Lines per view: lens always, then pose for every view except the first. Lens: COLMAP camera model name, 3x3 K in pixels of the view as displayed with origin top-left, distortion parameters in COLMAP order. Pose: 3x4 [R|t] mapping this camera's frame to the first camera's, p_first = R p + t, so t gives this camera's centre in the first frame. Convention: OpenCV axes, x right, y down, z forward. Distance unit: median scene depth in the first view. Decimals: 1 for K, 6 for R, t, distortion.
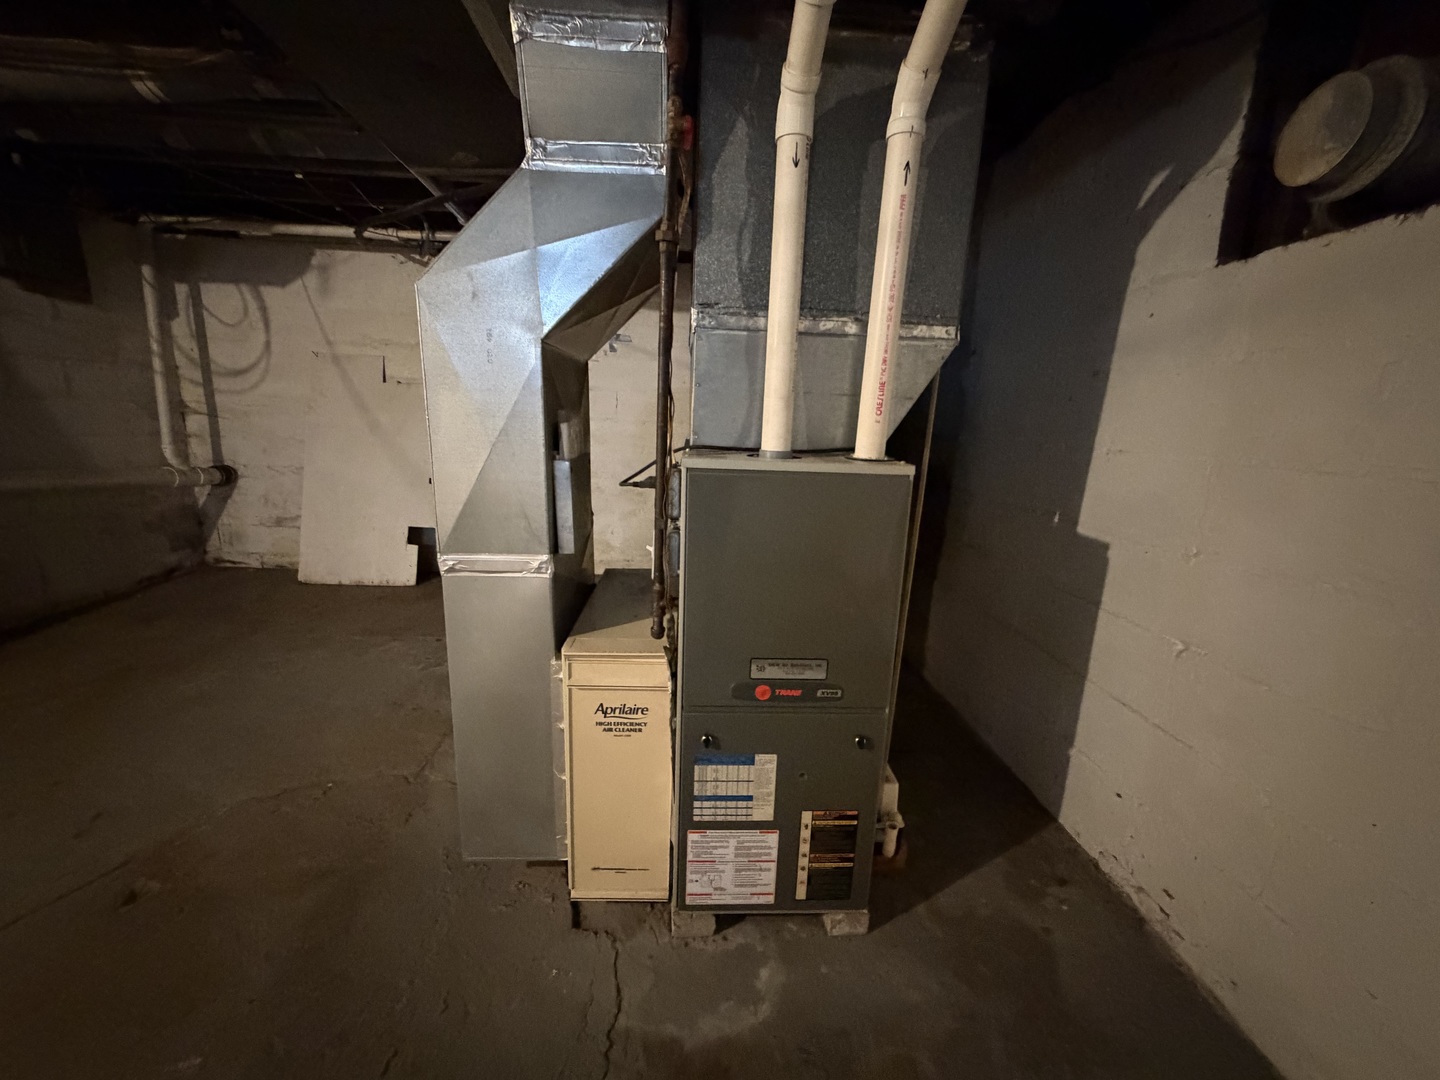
lens RADIAL K [[582.9, 0, 715.1], [0, 582.9, 539.0], [0, 0, 1]] dist [-0.000038, 0.000049]
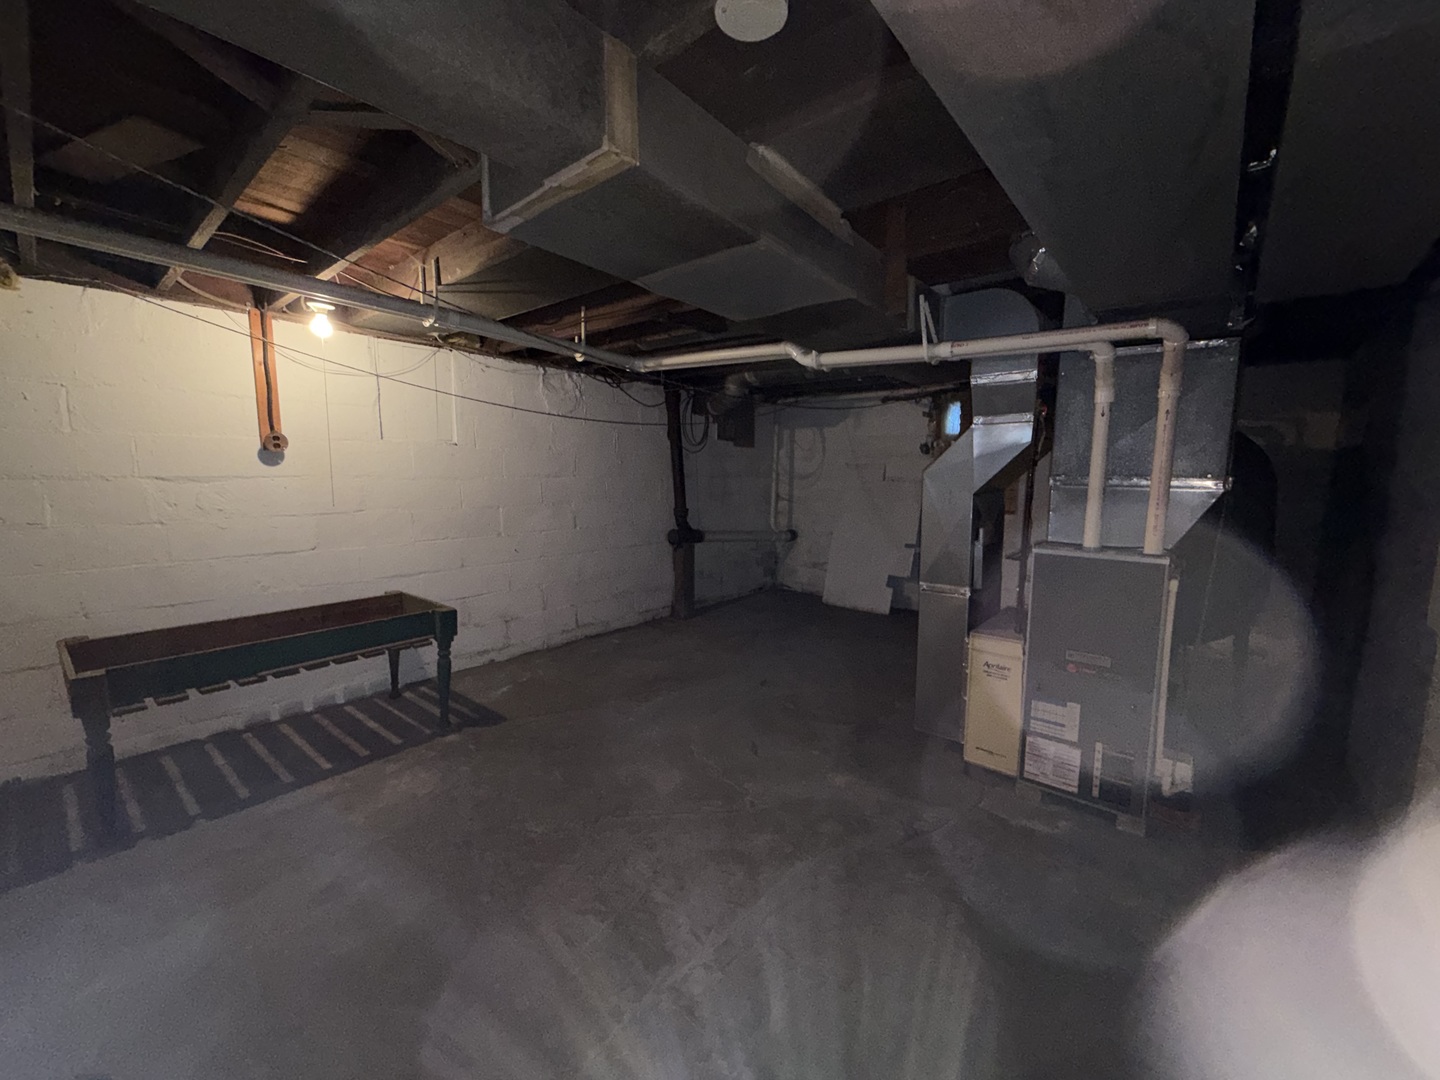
lens RADIAL K [[582.9, 0, 715.1], [0, 582.9, 539.0], [0, 0, 1]] dist [-0.000038, 0.000049]
pose [[0.731985, 0.052610, -0.679287, 0.467570], [-0.126085, 0.990253, -0.059172, 0.090617], [0.669553, 0.128961, 0.731484, -1.187055]]
